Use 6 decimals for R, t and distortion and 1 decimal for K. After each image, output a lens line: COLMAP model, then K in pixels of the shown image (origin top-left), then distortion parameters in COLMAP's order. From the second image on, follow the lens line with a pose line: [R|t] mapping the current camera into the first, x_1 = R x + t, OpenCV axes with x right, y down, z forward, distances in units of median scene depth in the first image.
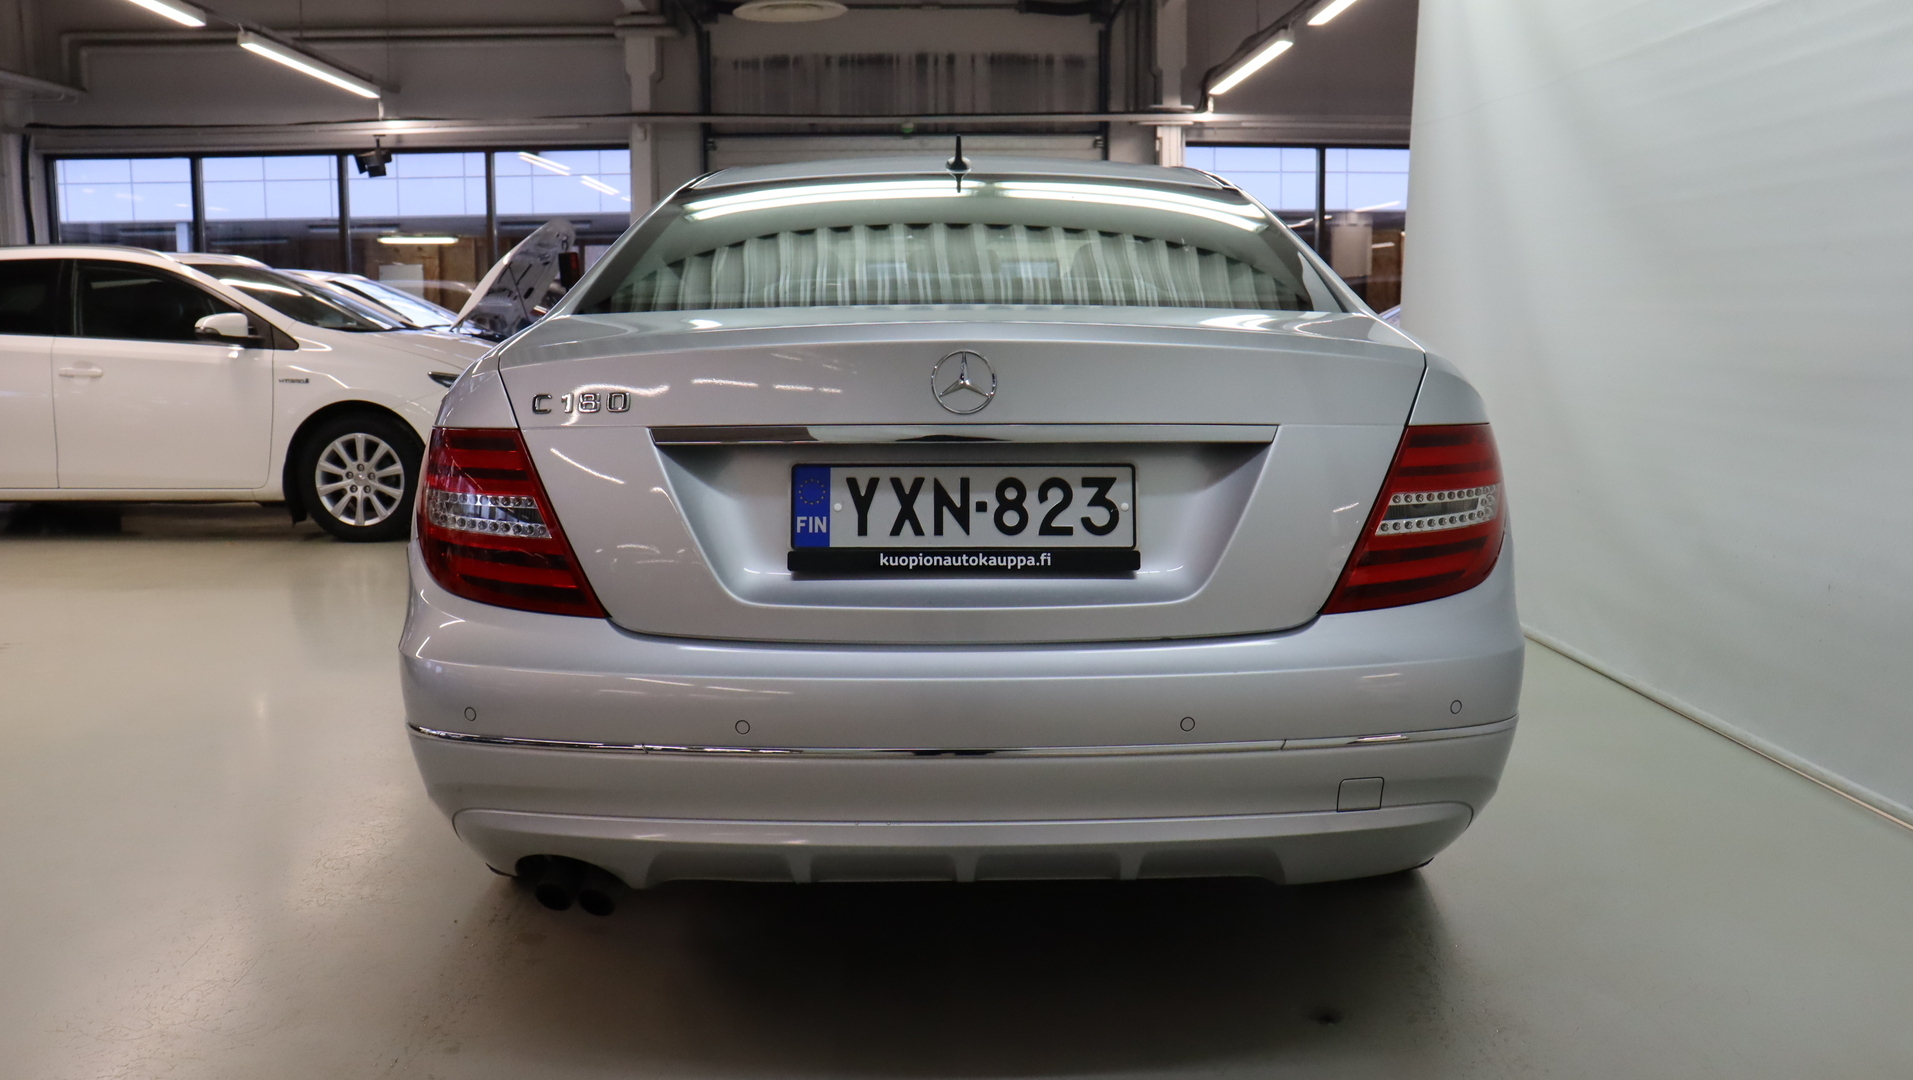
lens RADIAL K [[1544.7, 0, 956.5], [0, 1544.7, 540.0], [0, 0, 1]] dist [-0.182515, 0.151873]
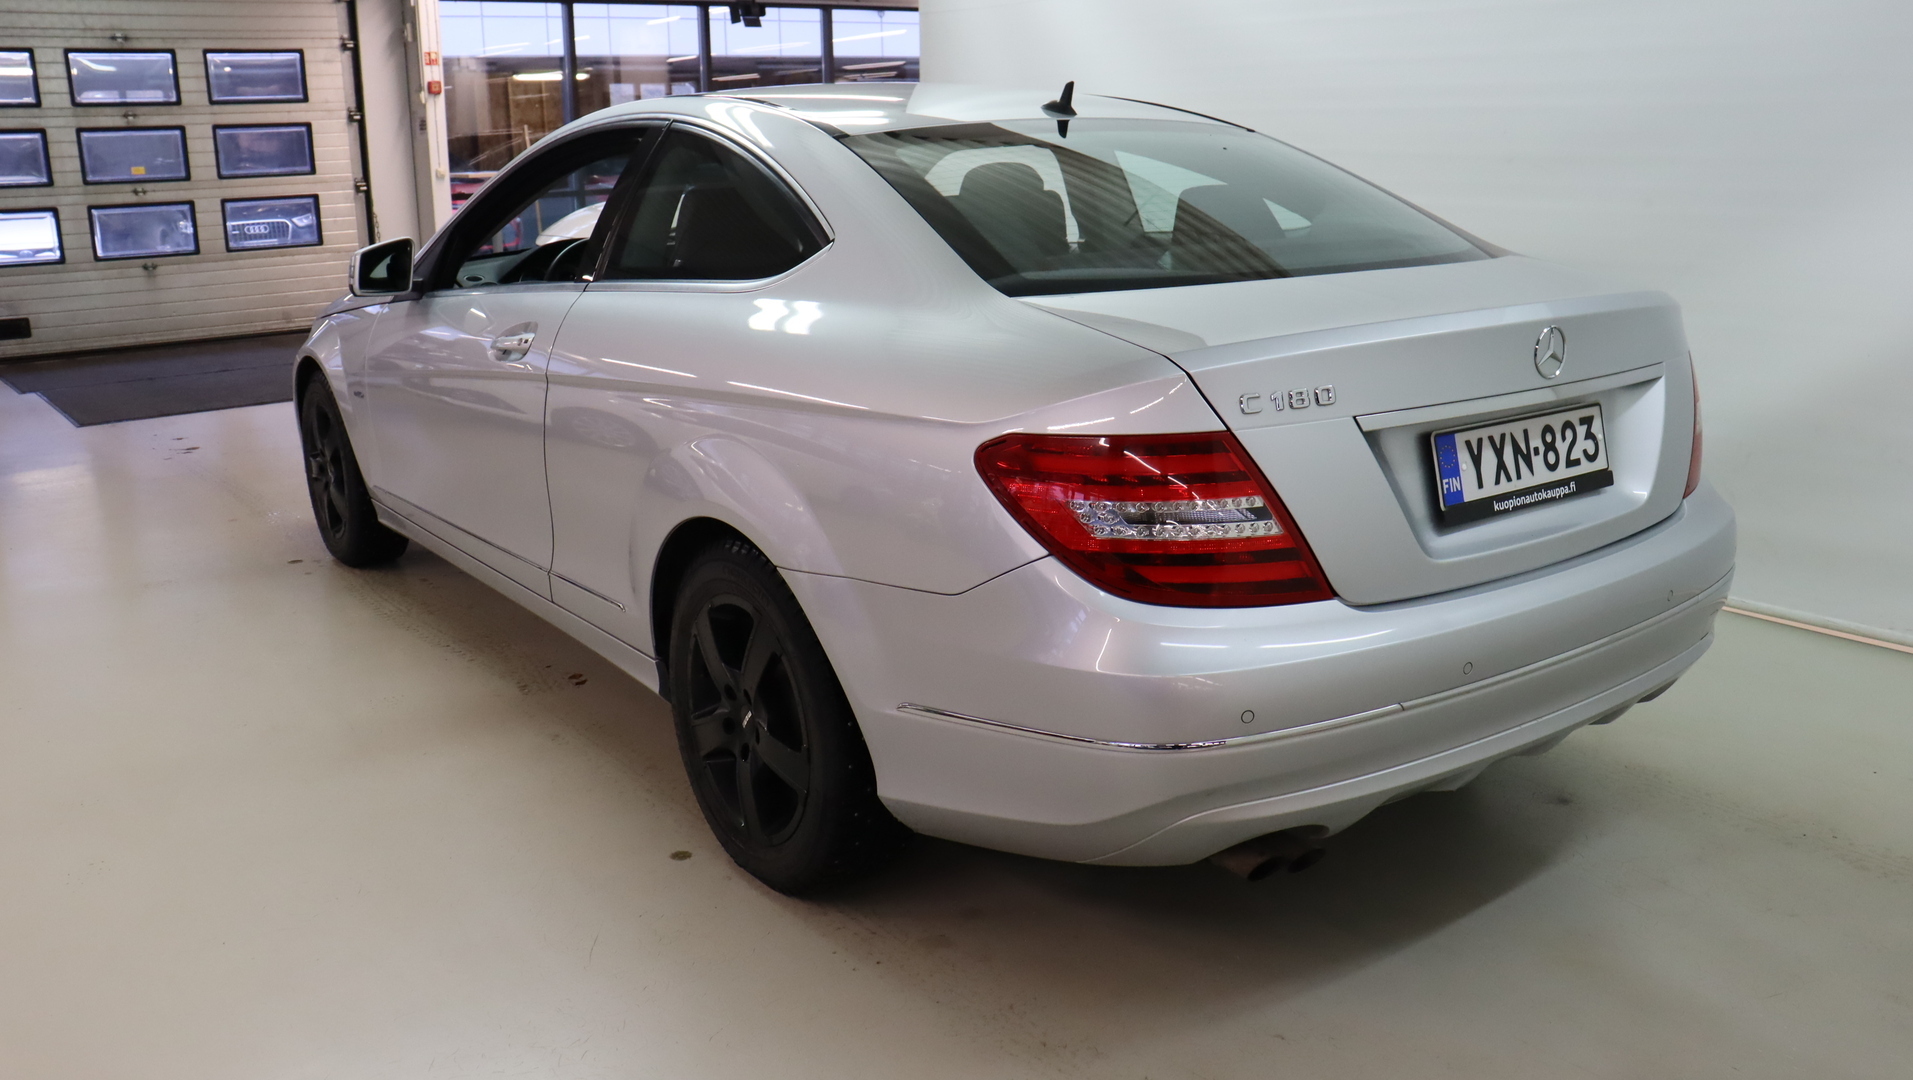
lens RADIAL K [[1544.7, 0, 956.5], [0, 1544.7, 540.0], [0, 0, 1]] dist [-0.182515, 0.151873]
pose [[0.814934, -0.160970, 0.556750, -1.031159], [0.108576, 0.986050, 0.126165, -0.152318], [-0.569292, -0.042366, 0.821043, 0.279804]]
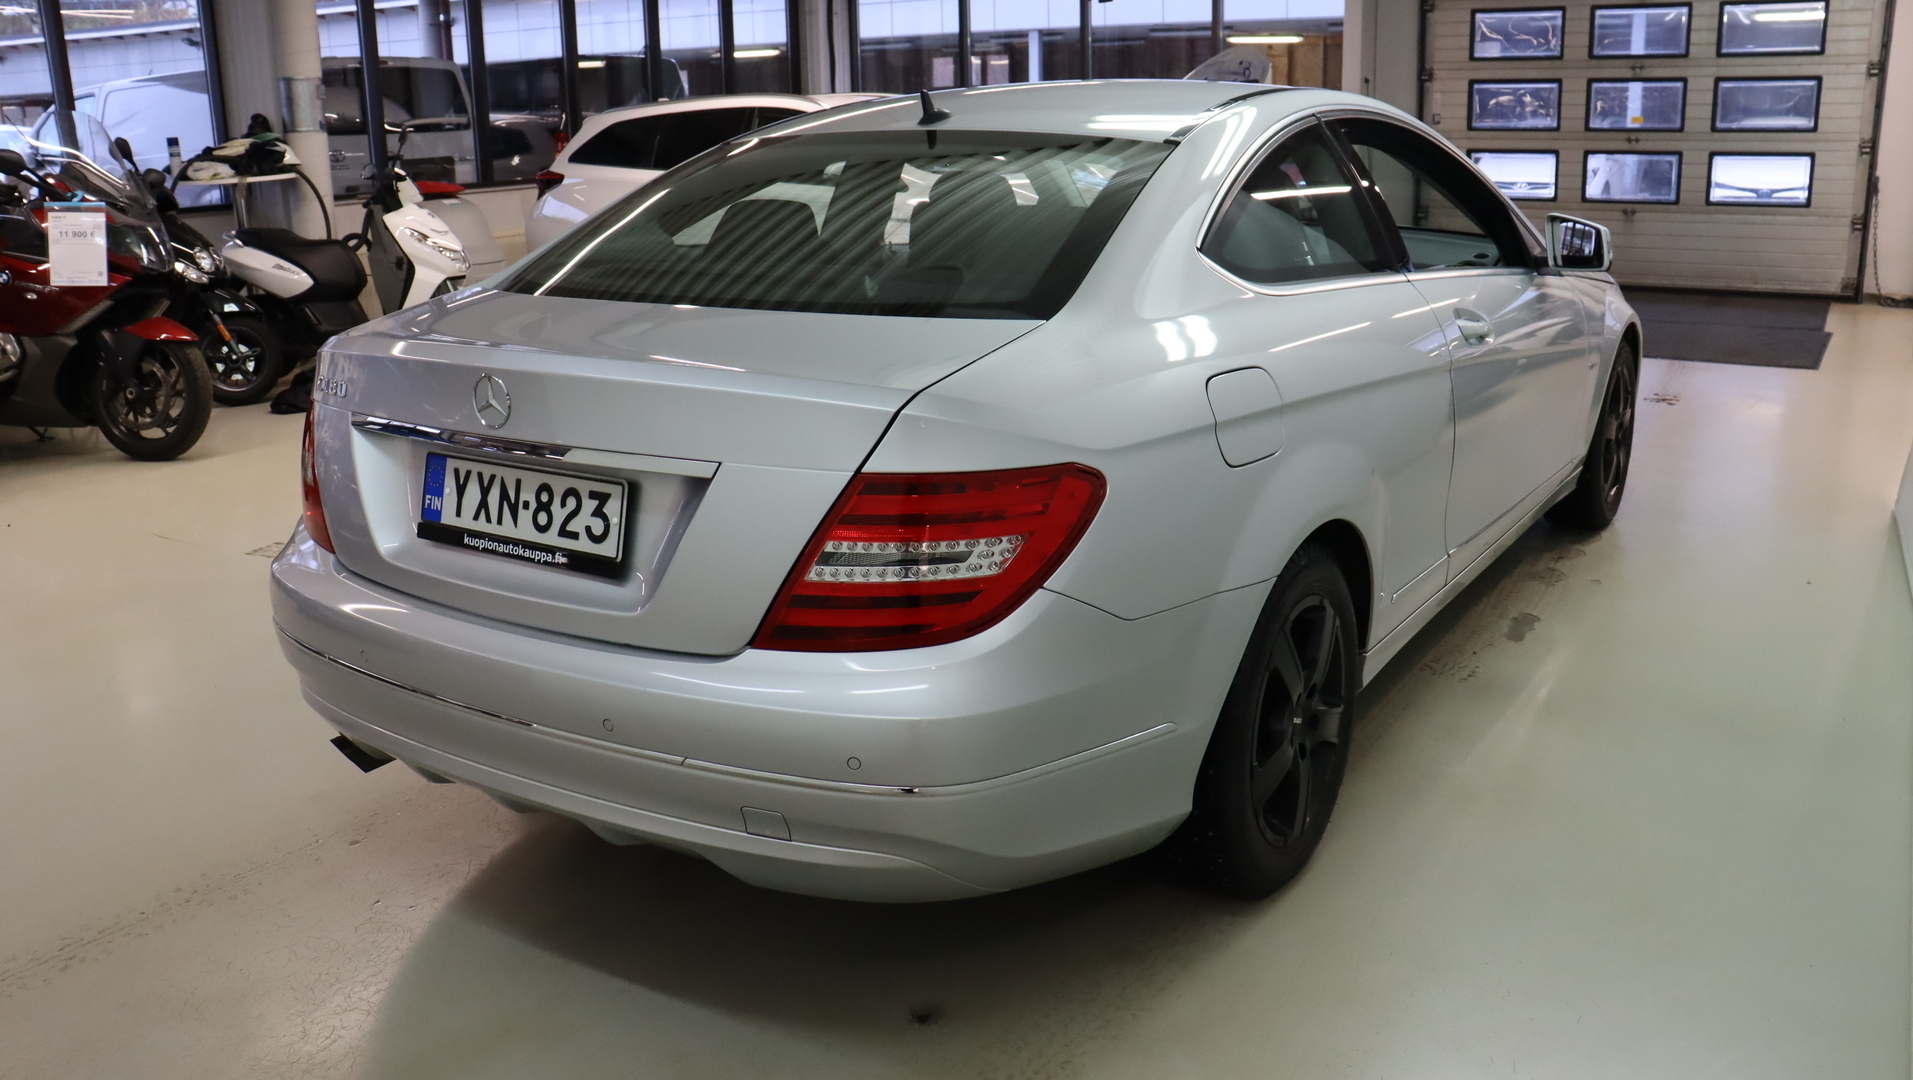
lens RADIAL K [[1544.7, 0, 956.5], [0, 1544.7, 540.0], [0, 0, 1]] dist [-0.182515, 0.151873]
pose [[0.842471, 0.134902, -0.521578, 0.893400], [-0.069370, 0.987246, 0.143294, -0.182933], [0.534257, -0.084539, 0.841084, 0.203364]]
